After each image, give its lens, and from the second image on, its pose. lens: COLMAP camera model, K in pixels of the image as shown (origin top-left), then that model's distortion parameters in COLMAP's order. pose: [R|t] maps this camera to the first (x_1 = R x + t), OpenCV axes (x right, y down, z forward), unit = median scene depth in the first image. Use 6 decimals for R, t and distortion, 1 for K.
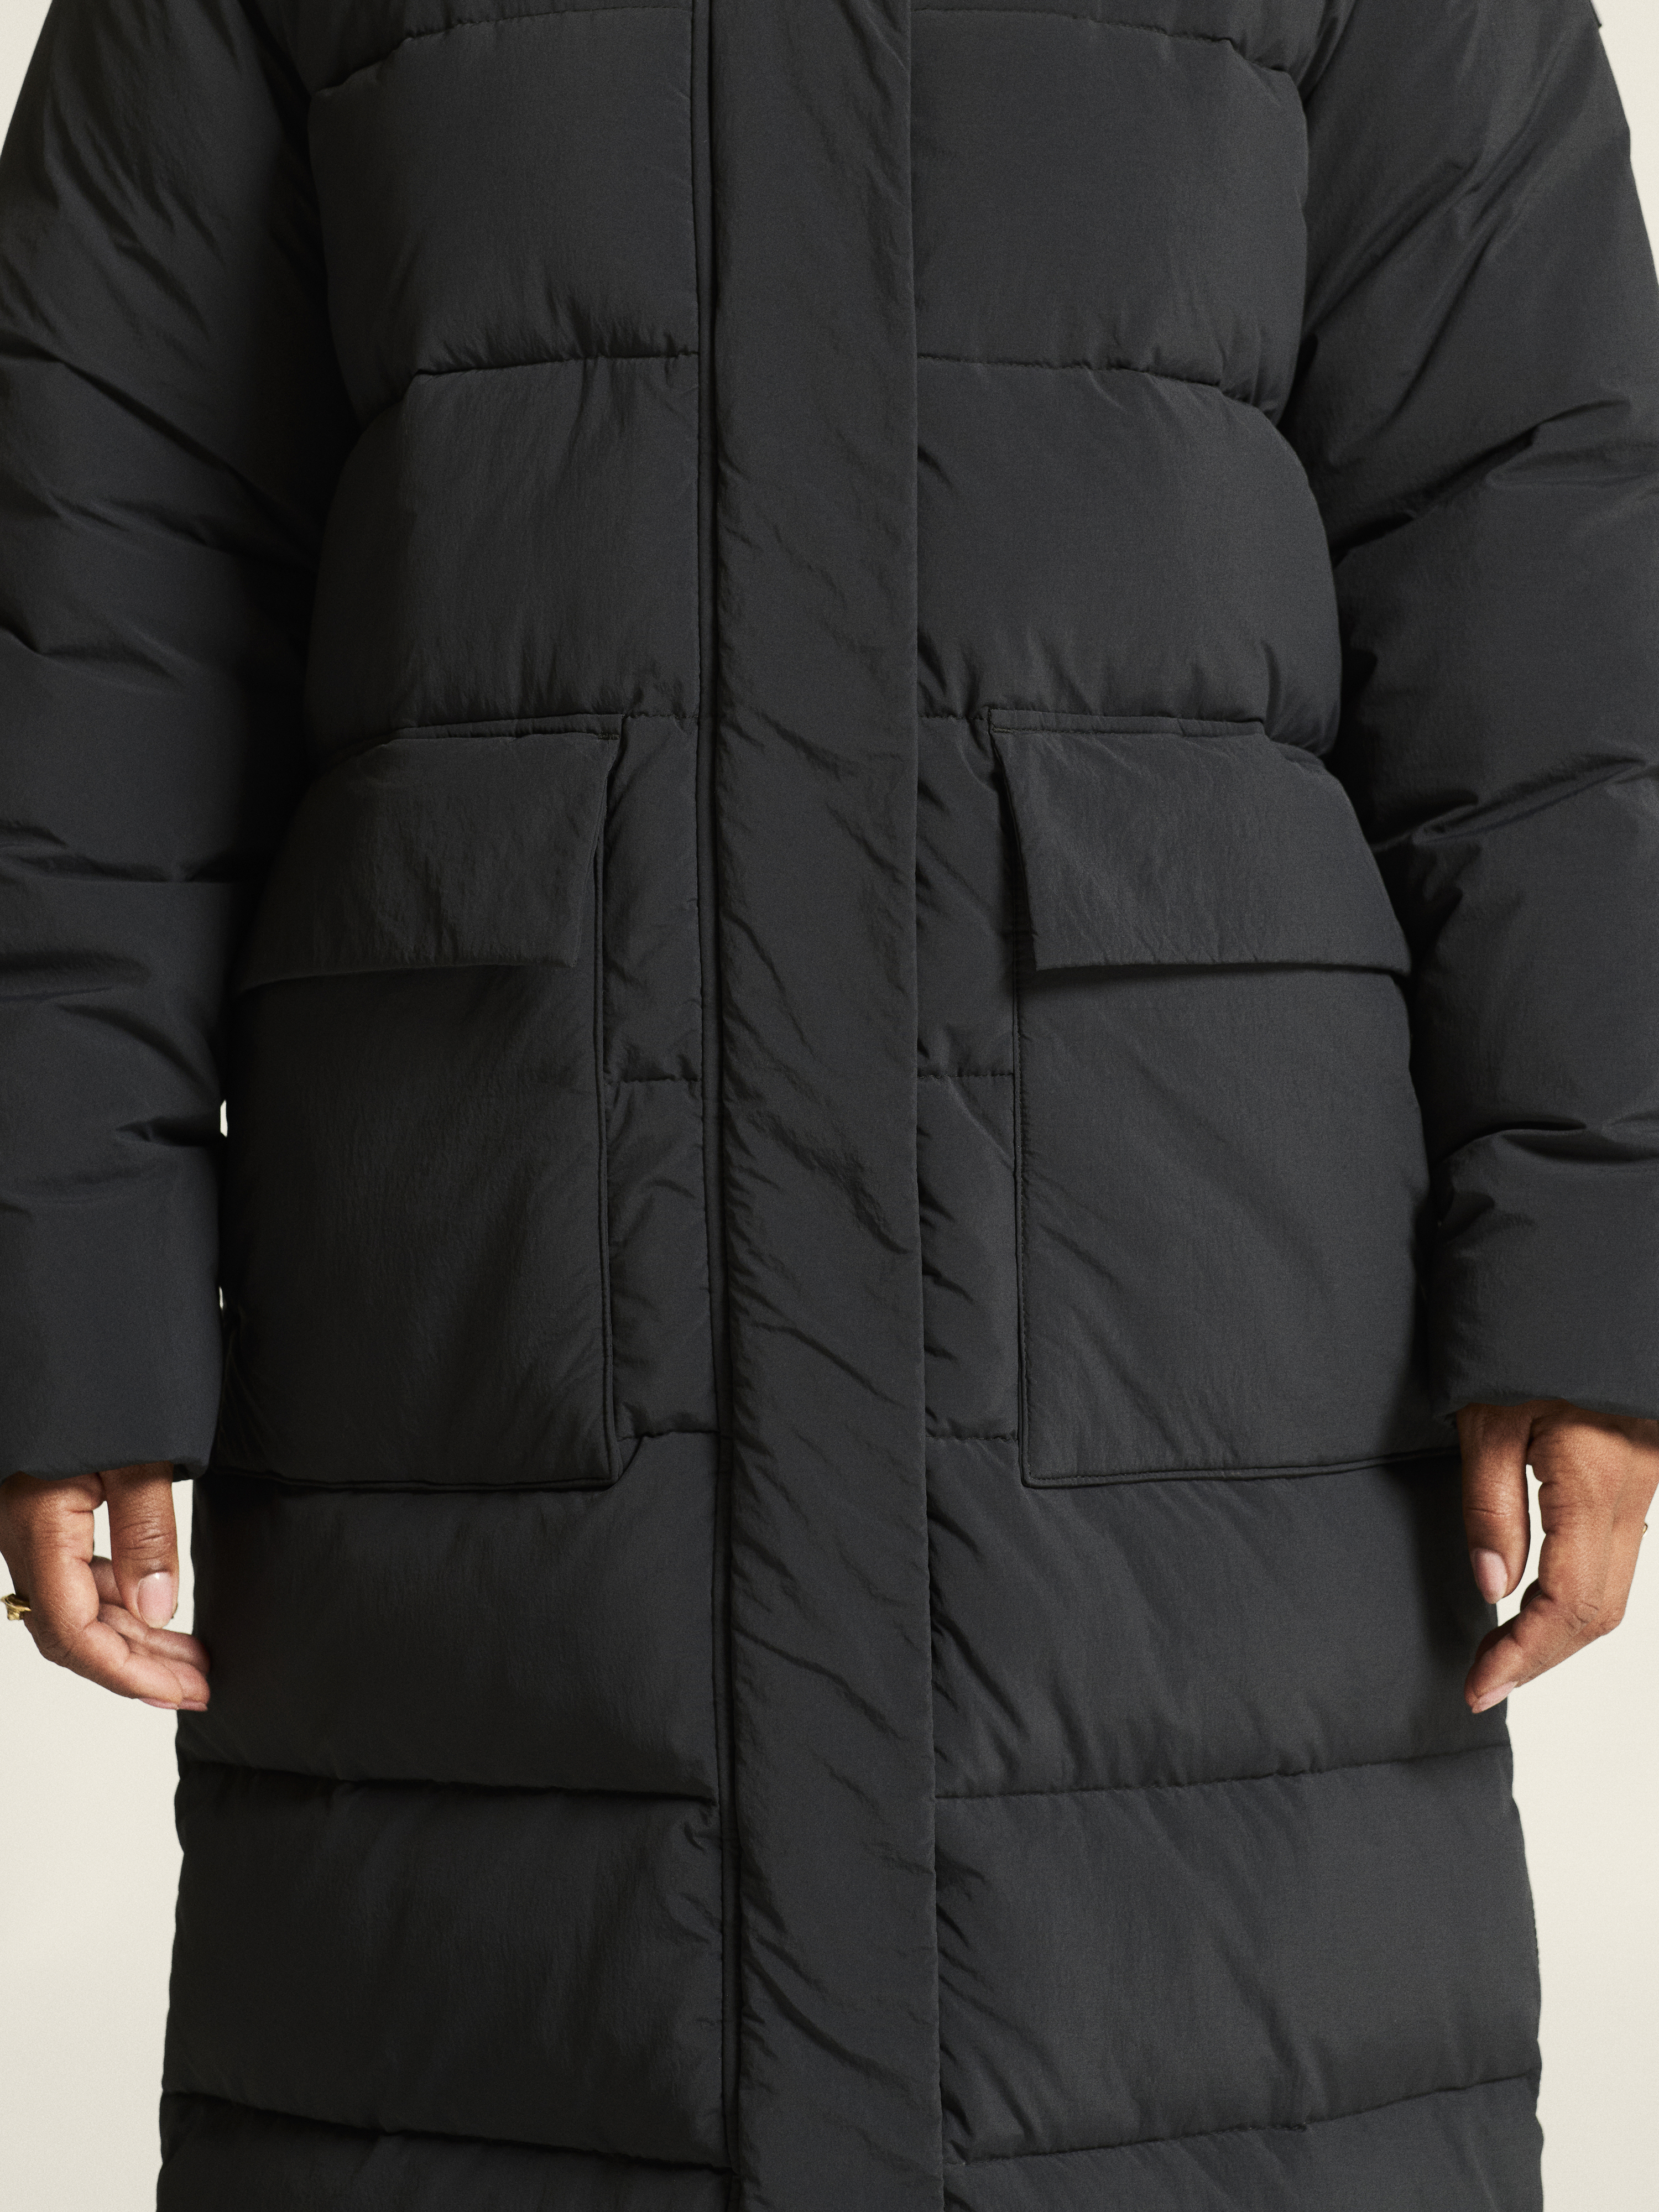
lens RADIAL K [[5220.7, 0, 816.1], [0, 5220.7, 1108.6], [0, 0, 1]] dist [0.020045, 0.000000]
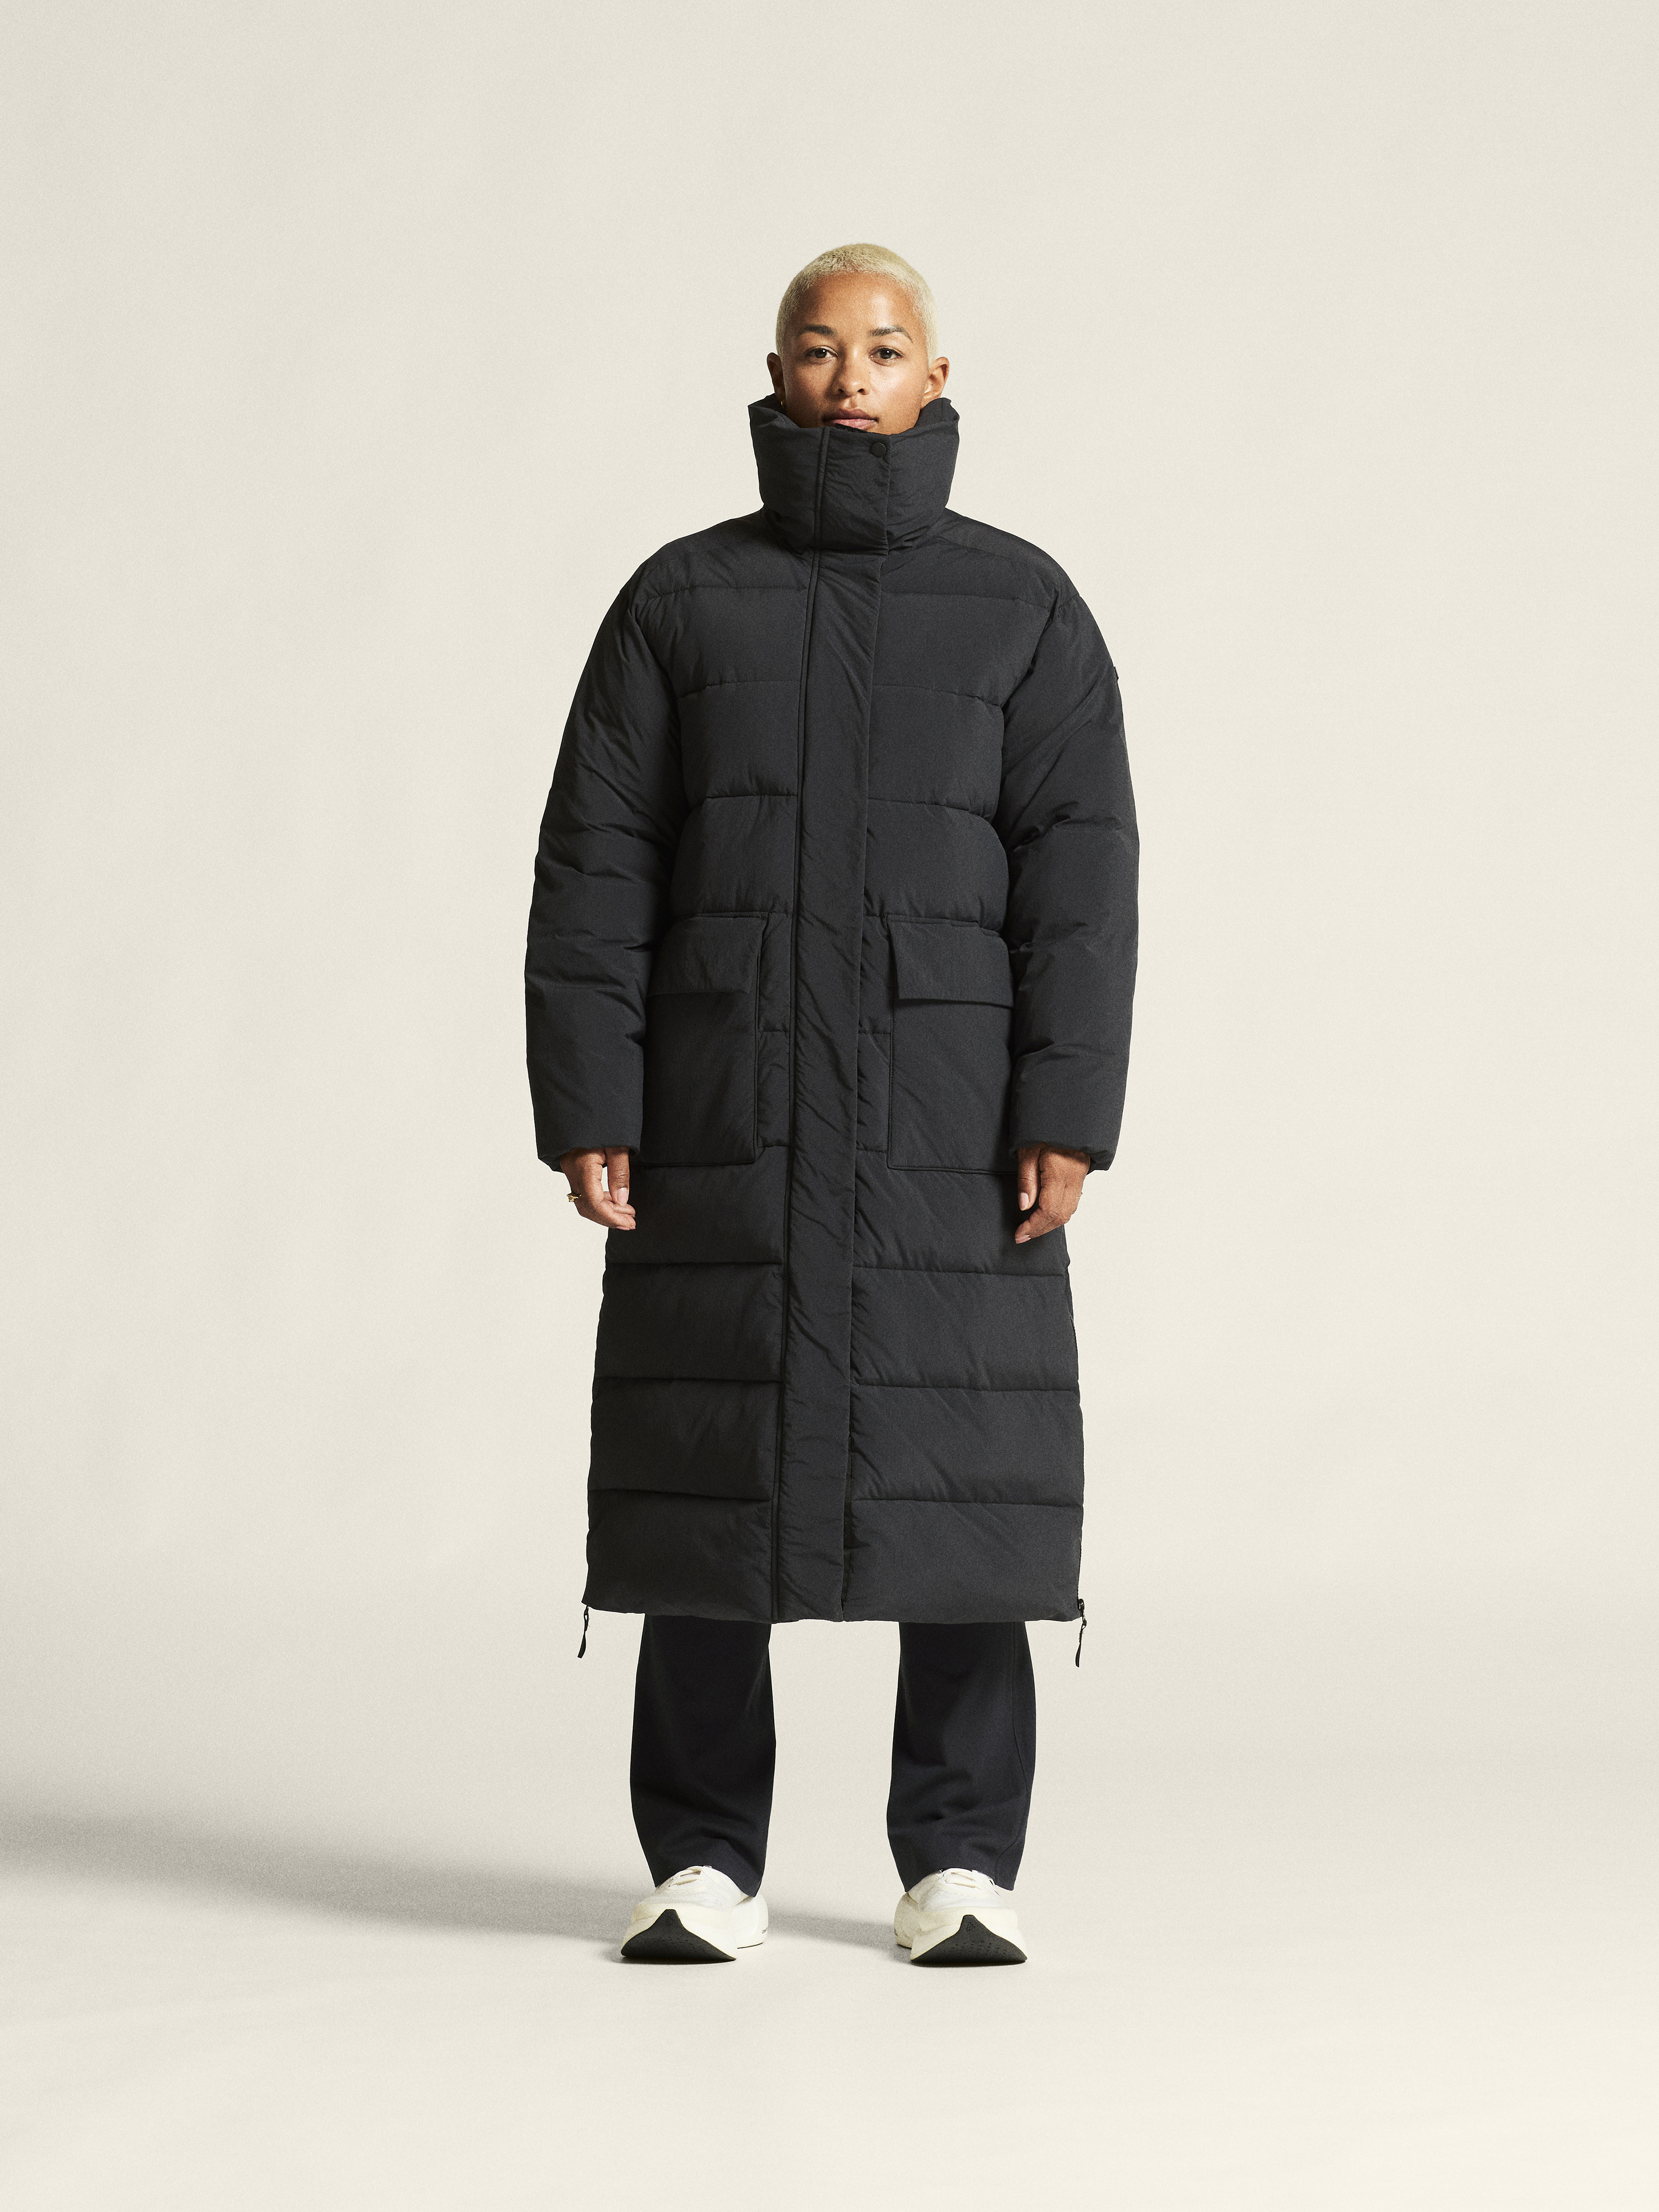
lens RADIAL K [[5220.7, 0, 838.9], [0, 5220.7, 1108.5], [0, 0, 1]] dist [0.020045, 0.000000]
pose [[0.996382, 0.039315, -0.075353, 0.240056], [-0.039671, 0.999208, -0.003226, 0.048331], [0.075166, 0.006204, 0.997152, -2.056331]]
